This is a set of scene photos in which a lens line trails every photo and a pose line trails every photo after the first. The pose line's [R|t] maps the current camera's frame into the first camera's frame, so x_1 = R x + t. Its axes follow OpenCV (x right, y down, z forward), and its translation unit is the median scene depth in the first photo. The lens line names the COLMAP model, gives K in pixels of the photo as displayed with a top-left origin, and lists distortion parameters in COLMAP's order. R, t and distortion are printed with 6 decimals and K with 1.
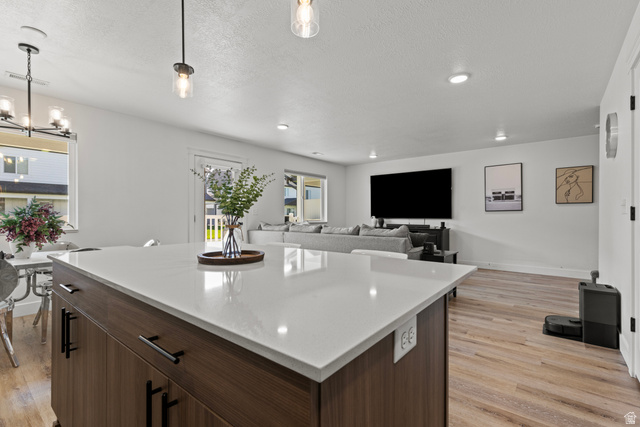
lens RADIAL K [[292.6, 0, 321.5], [0, 292.6, 215.6], [0, 0, 1]] dist [0.003847, 0.000081]
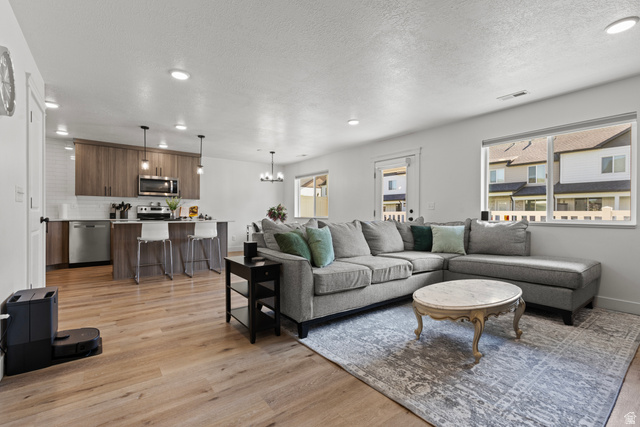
lens RADIAL K [[292.6, 0, 320.2], [0, 292.6, 214.5], [0, 0, 1]] dist [0.003847, 0.000081]
pose [[-0.225632, 0.000118, -0.974213, 1.418504], [-0.001080, 0.999999, 0.000372, 0.022359], [0.974212, 0.001136, -0.225632, 1.775824]]
